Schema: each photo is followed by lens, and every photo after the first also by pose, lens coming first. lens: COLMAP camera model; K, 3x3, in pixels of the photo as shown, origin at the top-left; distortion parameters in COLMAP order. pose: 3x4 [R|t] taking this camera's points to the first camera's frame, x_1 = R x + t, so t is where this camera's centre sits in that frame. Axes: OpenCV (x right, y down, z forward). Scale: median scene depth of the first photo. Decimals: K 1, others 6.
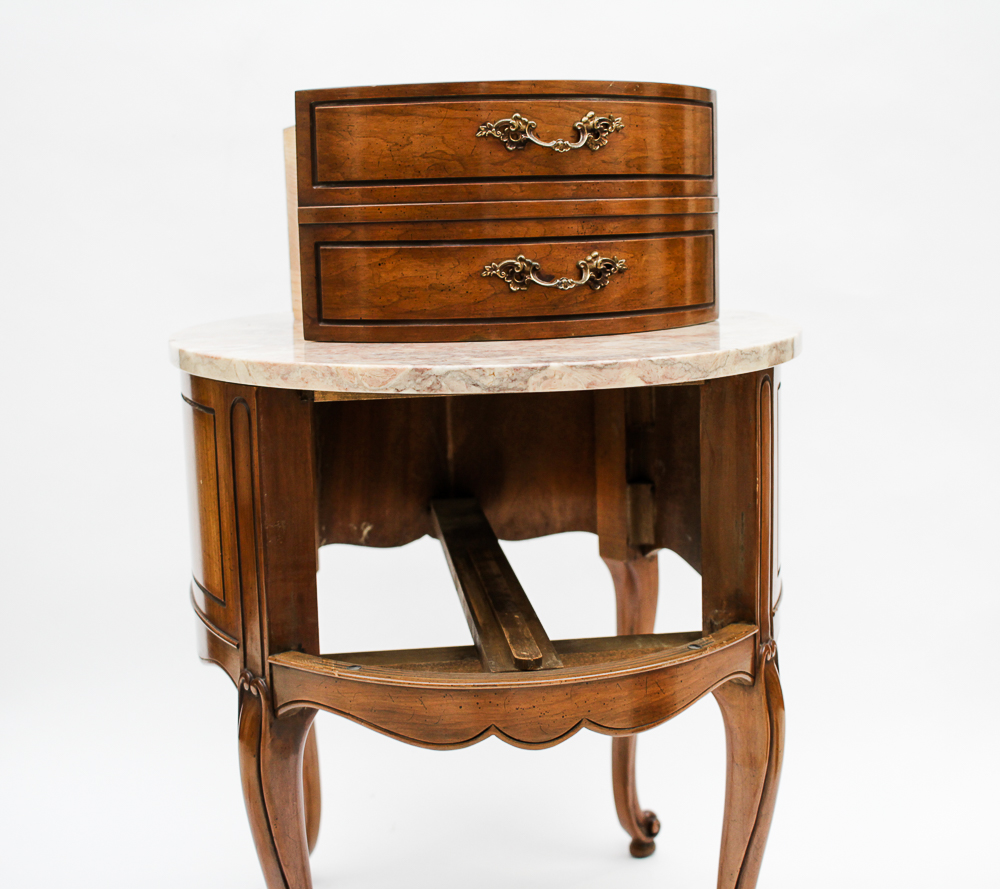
lens RADIAL K [[1484.0, 0, 518.2], [0, 1484.0, 452.1], [0, 0, 1]] dist [-0.104398, 0.000000]
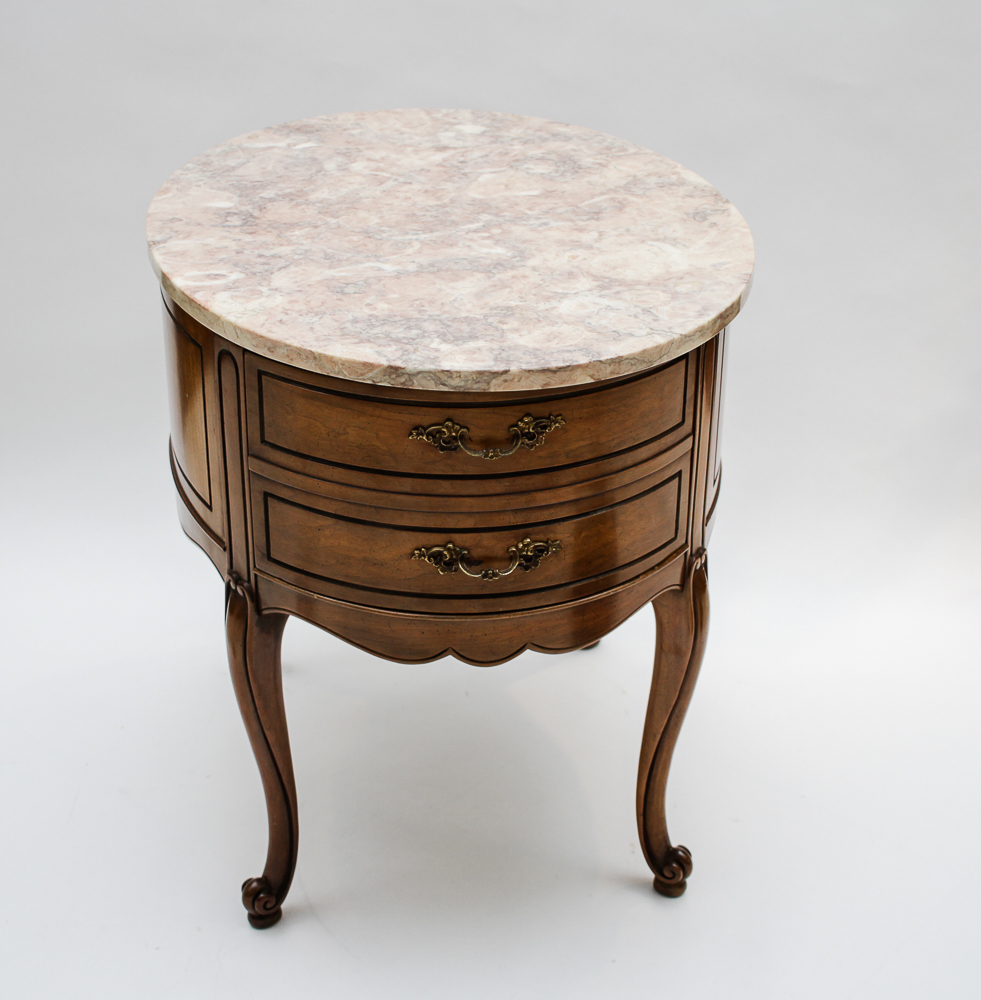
lens RADIAL K [[1834.5, 0, 487.8], [0, 1834.5, 501.8], [0, 0, 1]] dist [-0.110972, 0.000000]
pose [[0.999395, 0.032901, 0.011287, -0.006919], [-0.034783, 0.946106, 0.321984, -0.360013], [-0.000085, -0.322181, 0.946678, -0.307868]]
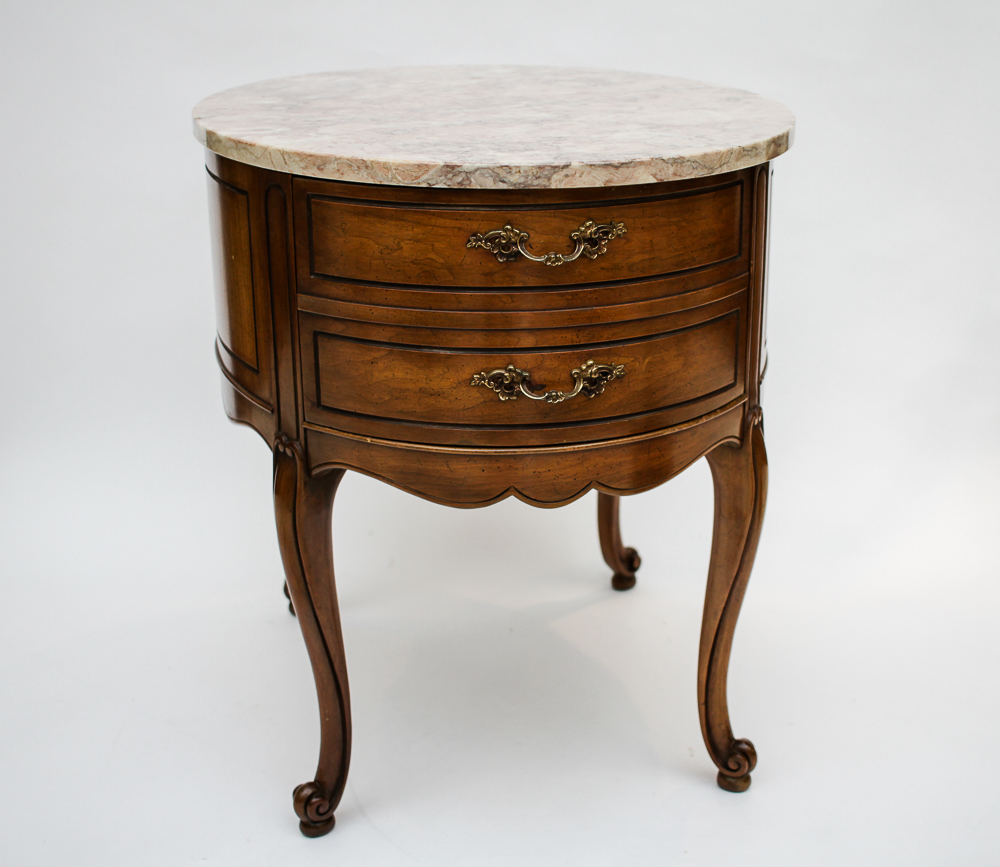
lens RADIAL K [[1498.5, 0, 549.0], [0, 1498.5, 418.9], [0, 0, 1]] dist [-0.104424, 0.000000]
pose [[0.998483, 0.004403, 0.054876, -0.047216], [-0.013609, 0.985599, 0.168552, -0.051326], [-0.053344, -0.169043, 0.984164, -0.093975]]
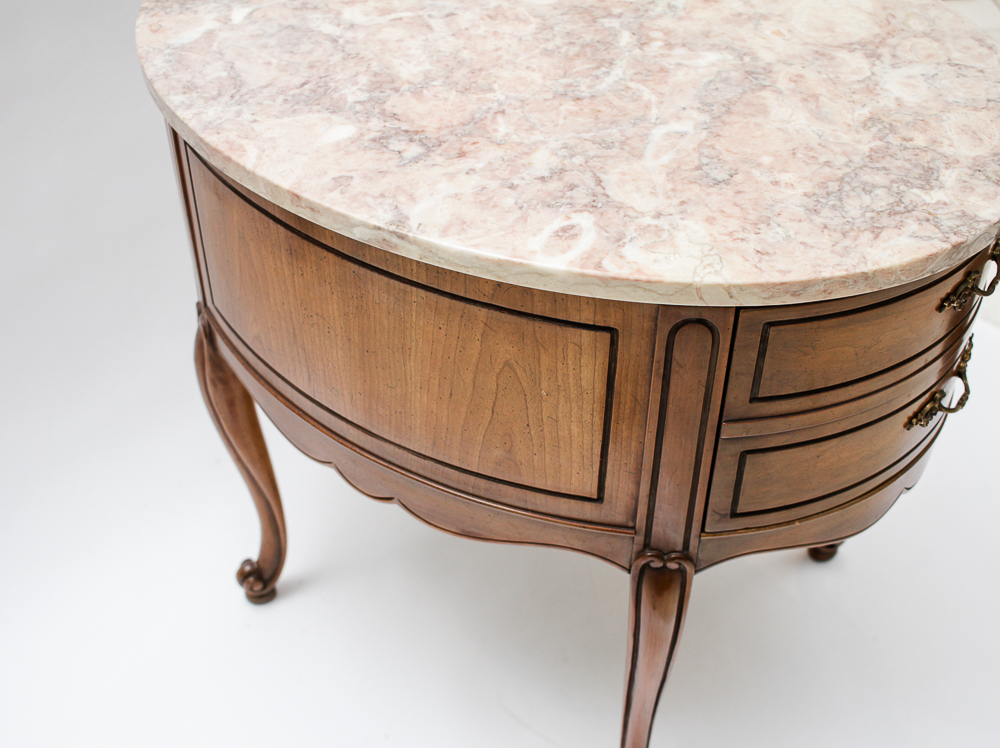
lens RADIAL K [[1345.4, 0, 509.6], [0, 1345.4, 395.7], [0, 0, 1]] dist [-0.106320, 0.000000]
pose [[0.682869, -0.474696, 0.555297, -0.662114], [0.094326, 0.811046, 0.577327, -0.421396], [-0.724426, -0.341860, 0.598614, 0.595644]]
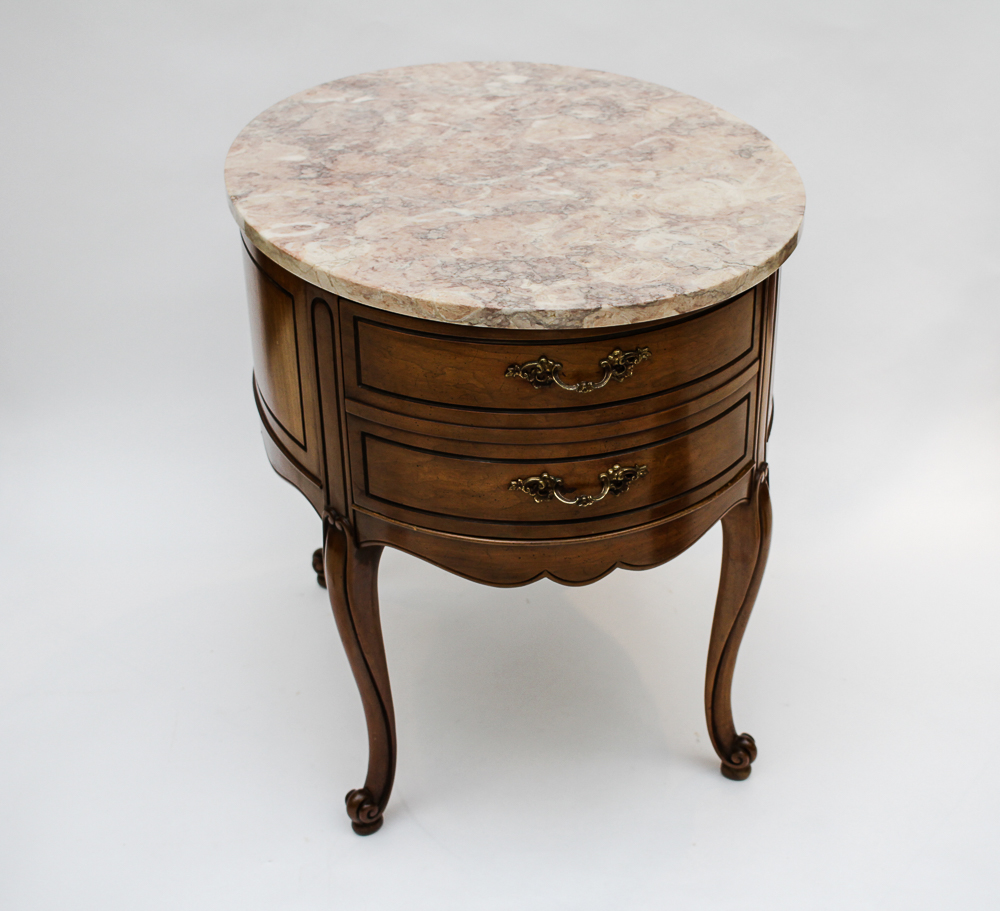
lens RADIAL K [[1584.4, 0, 583.2], [0, 1584.4, 471.6], [0, 0, 1]] dist [-0.108307, 0.000000]
pose [[0.995691, -0.017561, 0.091056, -0.096546], [-0.016445, 0.932907, 0.359742, -0.340604], [-0.091264, -0.359689, 0.928598, -0.190270]]
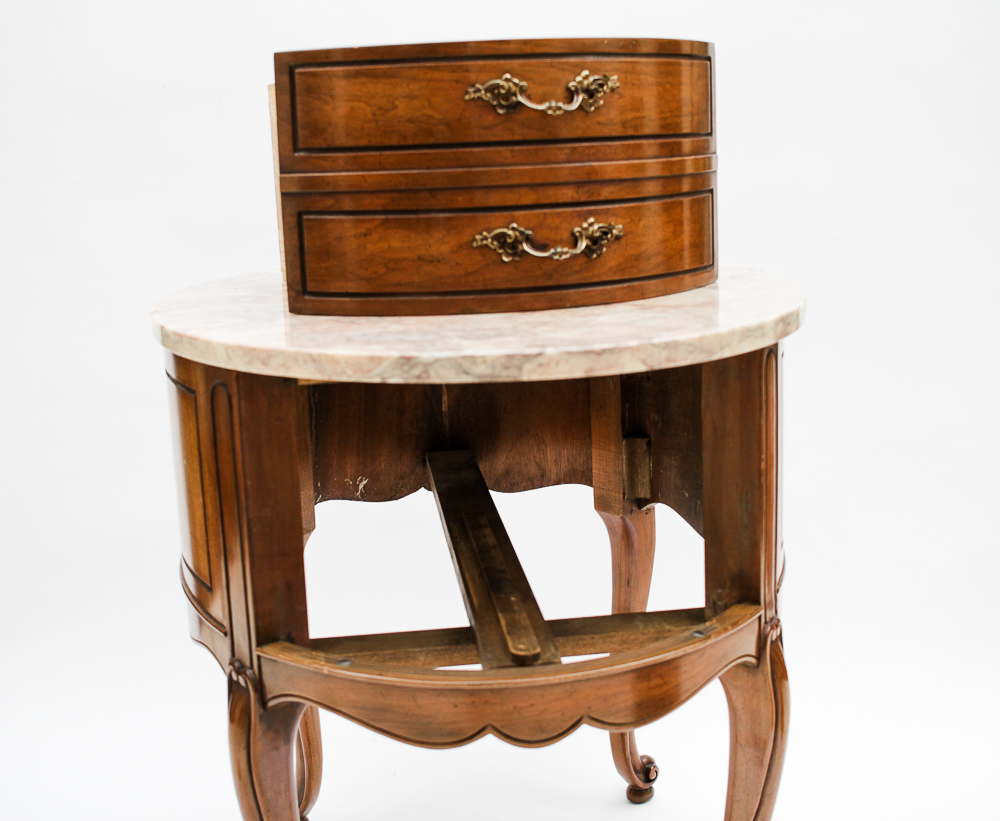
lens RADIAL K [[1368.4, 0, 505.1], [0, 1368.4, 415.2], [0, 0, 1]] dist [-0.105771, 0.000000]
pose [[0.999911, -0.011814, -0.006201, 0.000709], [0.012080, 0.998926, 0.044734, -0.050058], [0.005666, -0.044805, 0.998980, 0.118036]]
